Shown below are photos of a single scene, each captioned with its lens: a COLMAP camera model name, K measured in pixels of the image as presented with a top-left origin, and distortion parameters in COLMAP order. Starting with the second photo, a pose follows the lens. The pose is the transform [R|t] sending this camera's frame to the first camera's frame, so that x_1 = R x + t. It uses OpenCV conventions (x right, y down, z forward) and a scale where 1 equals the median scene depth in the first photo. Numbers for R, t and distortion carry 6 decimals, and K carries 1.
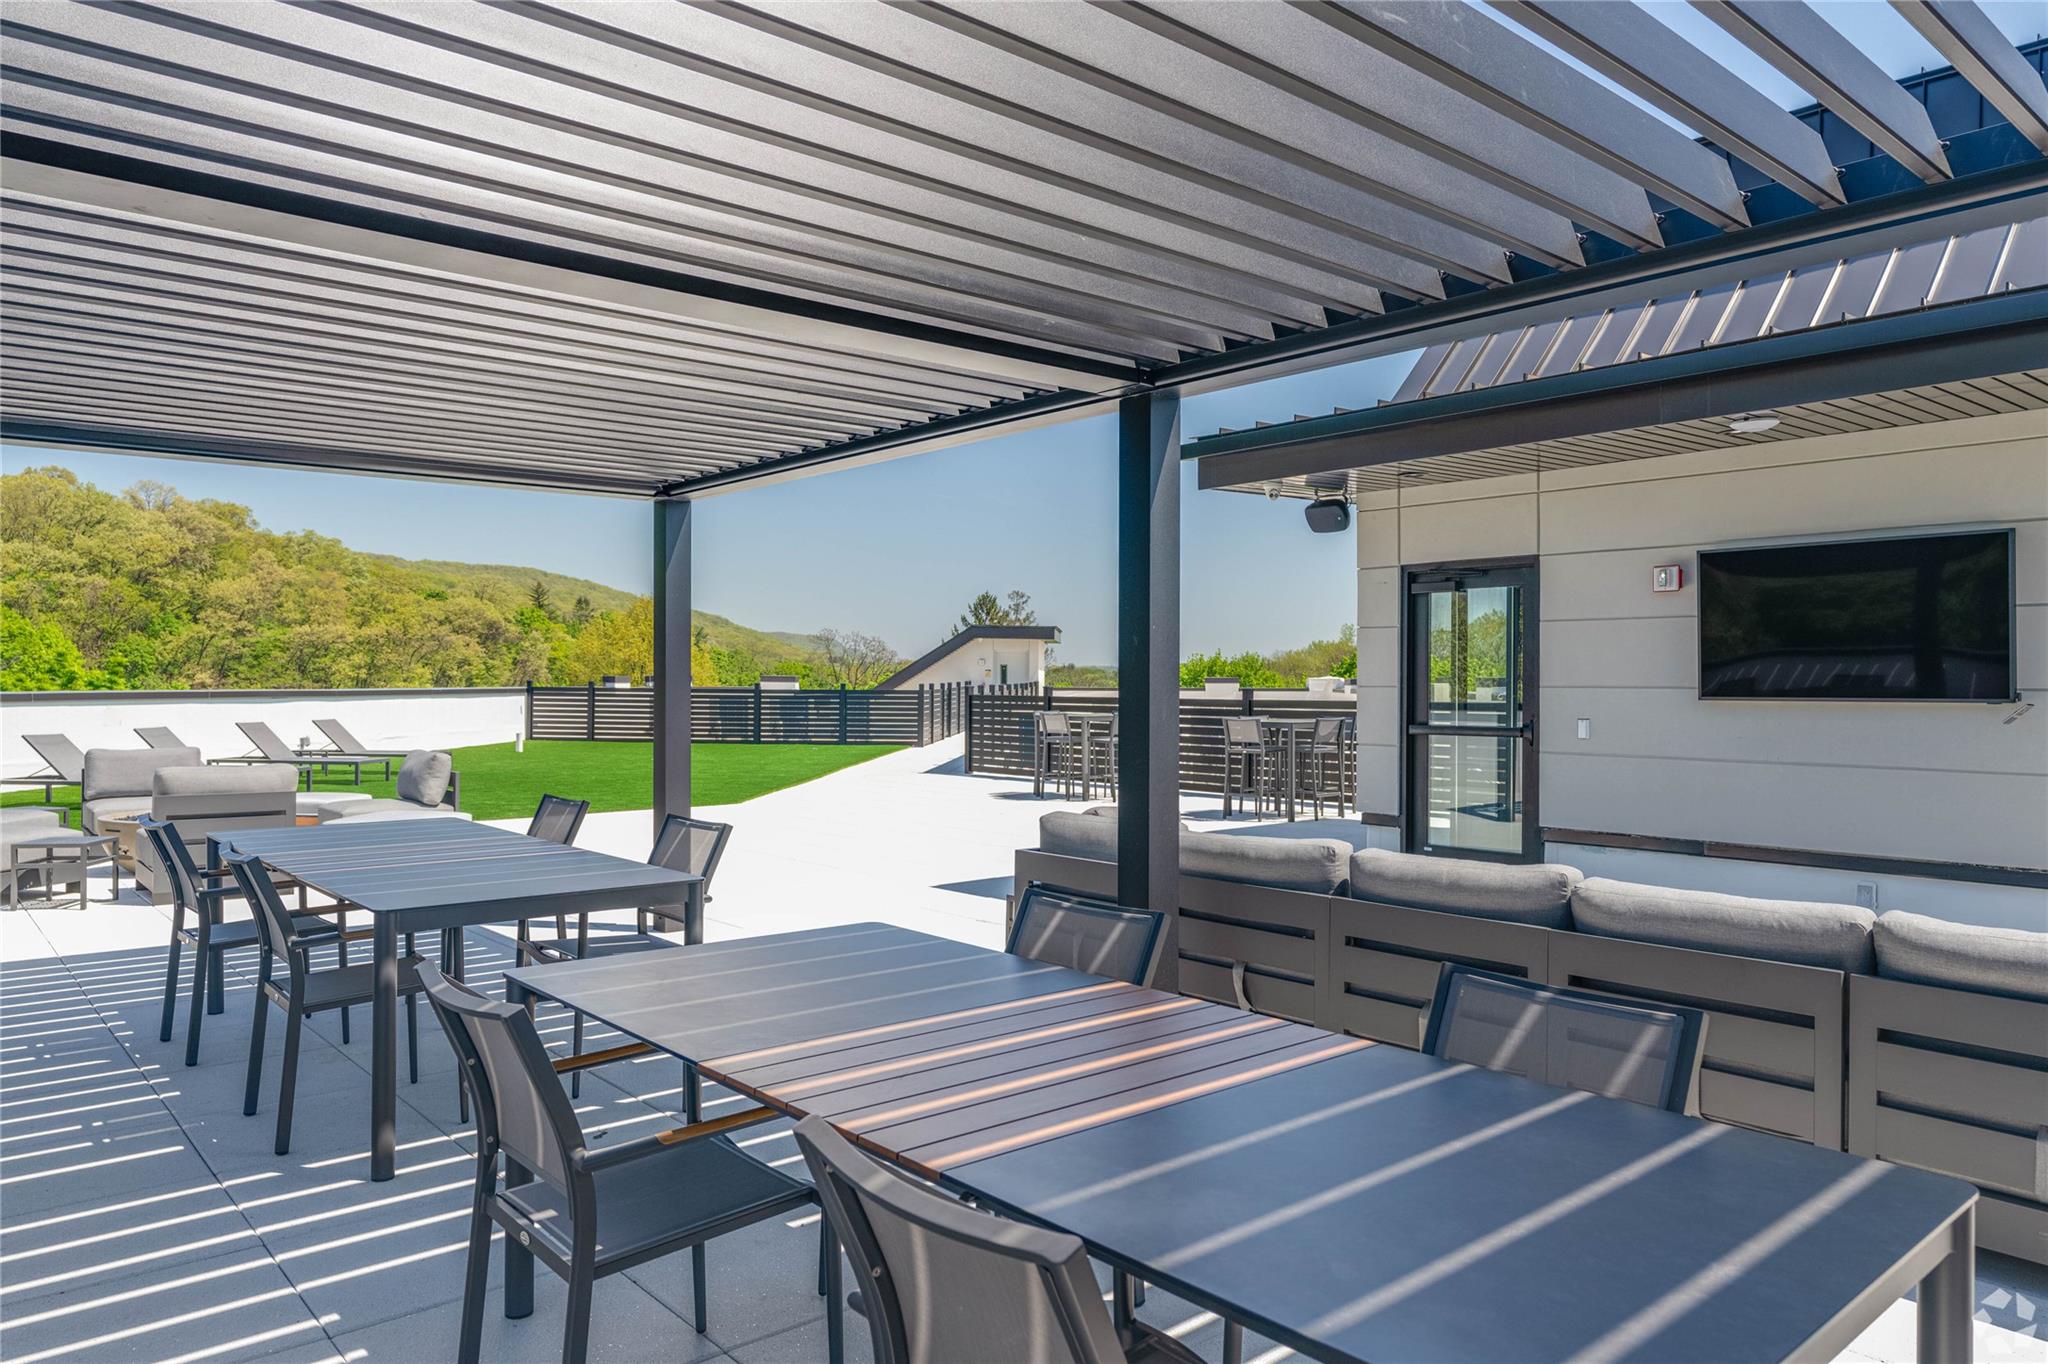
lens RADIAL K [[1346.8, 0, 1024.1], [0, 1346.8, 681.6], [0, 0, 1]] dist [0.012169, -0.000479]
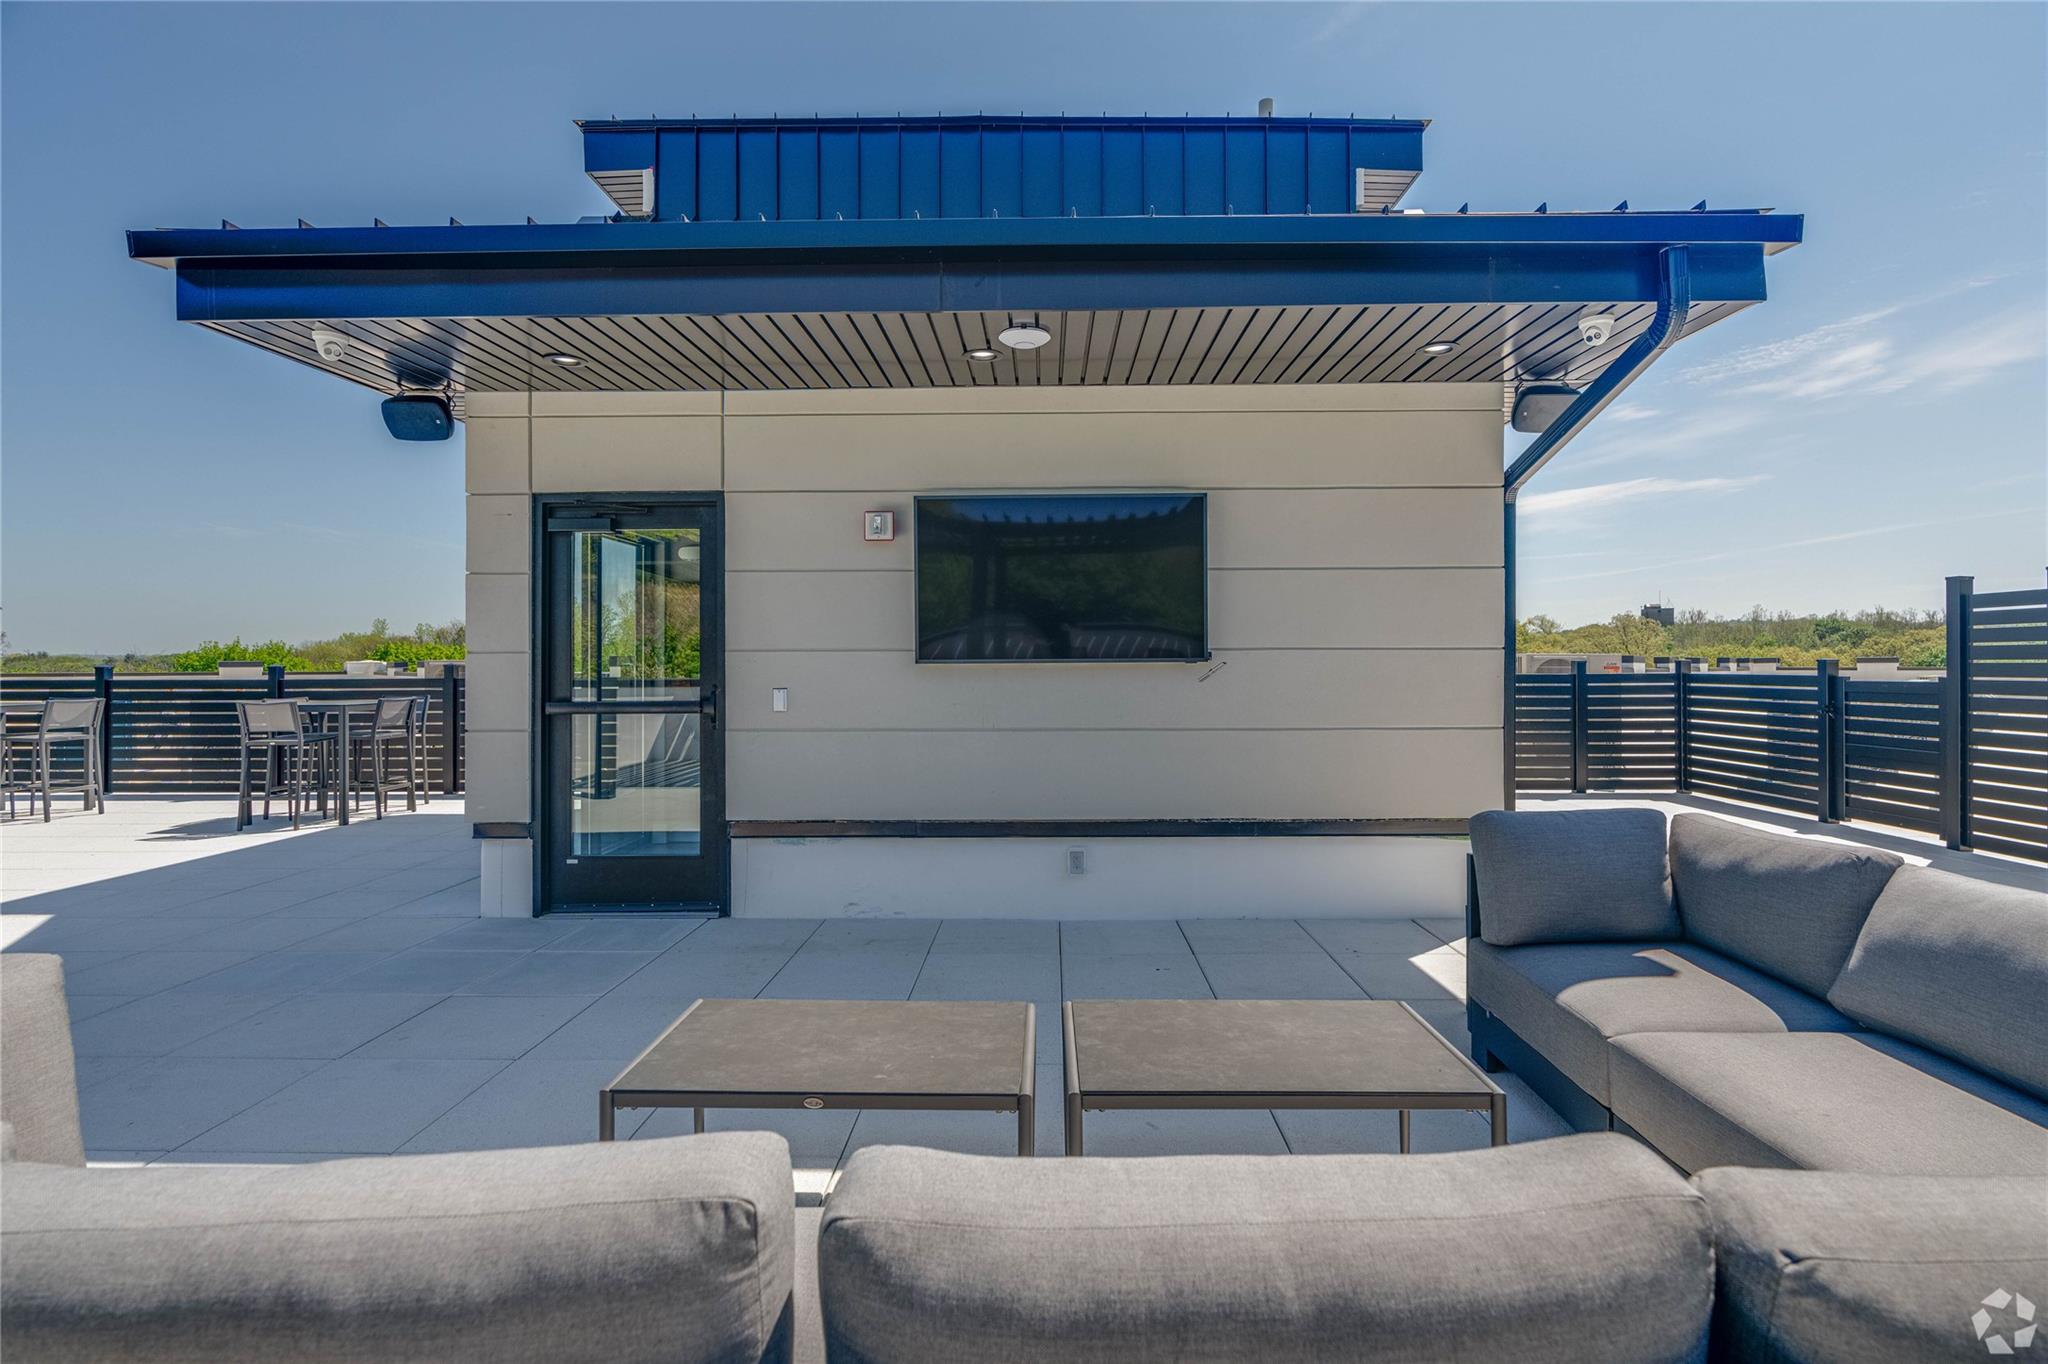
lens RADIAL K [[957.7, 0, 1042.4], [0, 957.7, 664.7], [0, 0, 1]] dist [-0.002303, 0.003412]
pose [[0.666253, -0.004004, 0.745715, 0.064833], [0.005679, 0.999984, 0.000296, 0.011672], [-0.745704, 0.004038, 0.666265, 0.407555]]
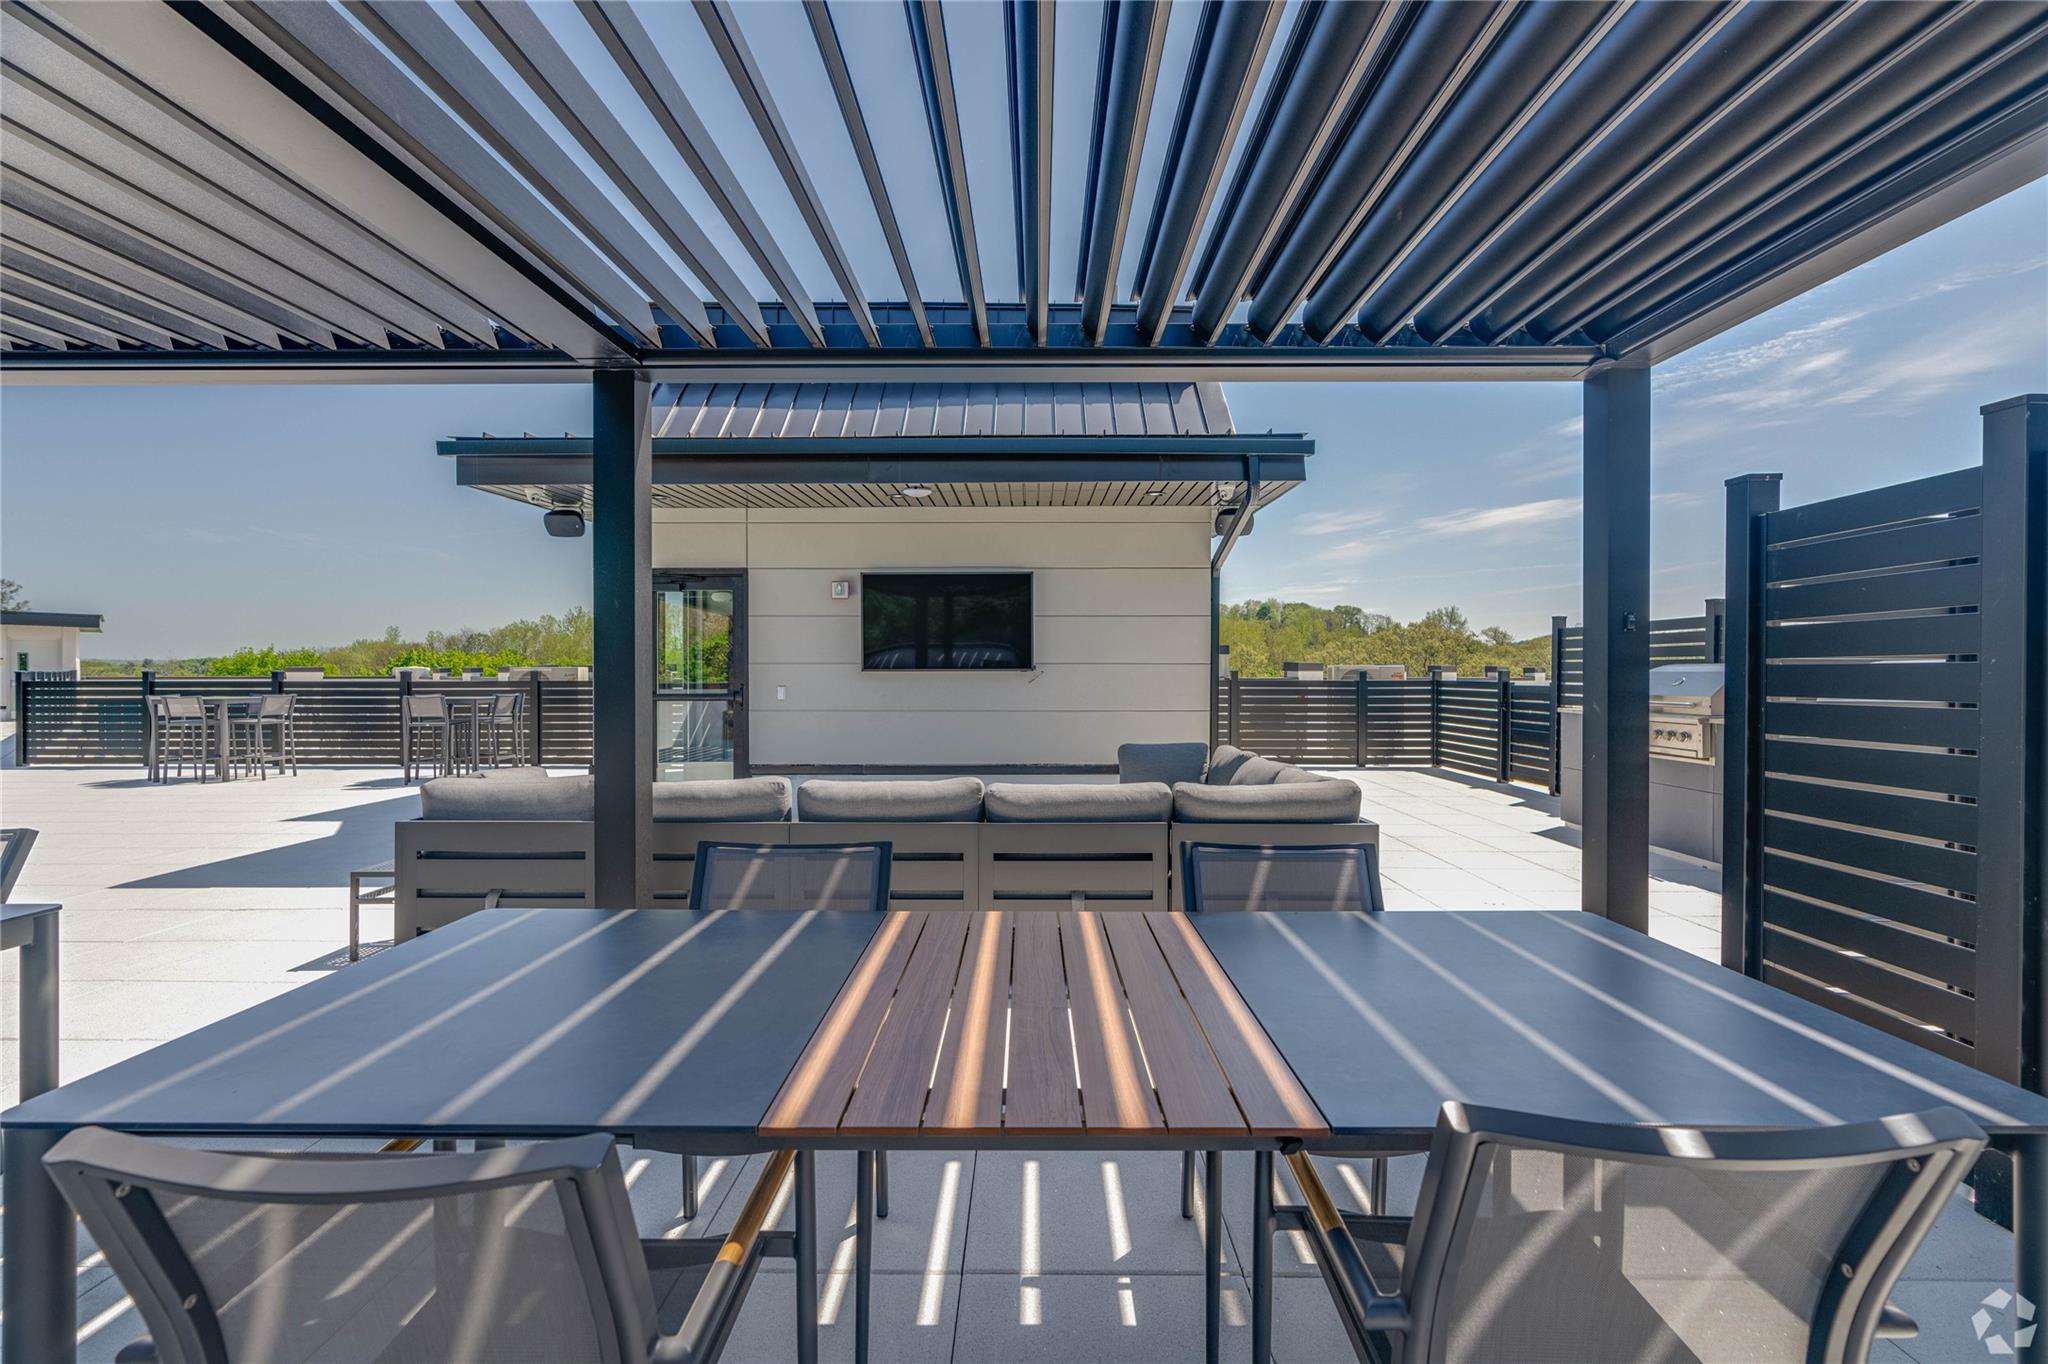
lens RADIAL K [[923.4, 0, 1028.4], [0, 923.4, 681.3], [0, 0, 1]] dist [-0.002723, 0.000289]
pose [[0.664955, -0.009368, 0.746825, -0.118149], [0.002690, 0.999945, 0.010147, 0.011630], [-0.746879, -0.004738, 0.664943, 0.136795]]
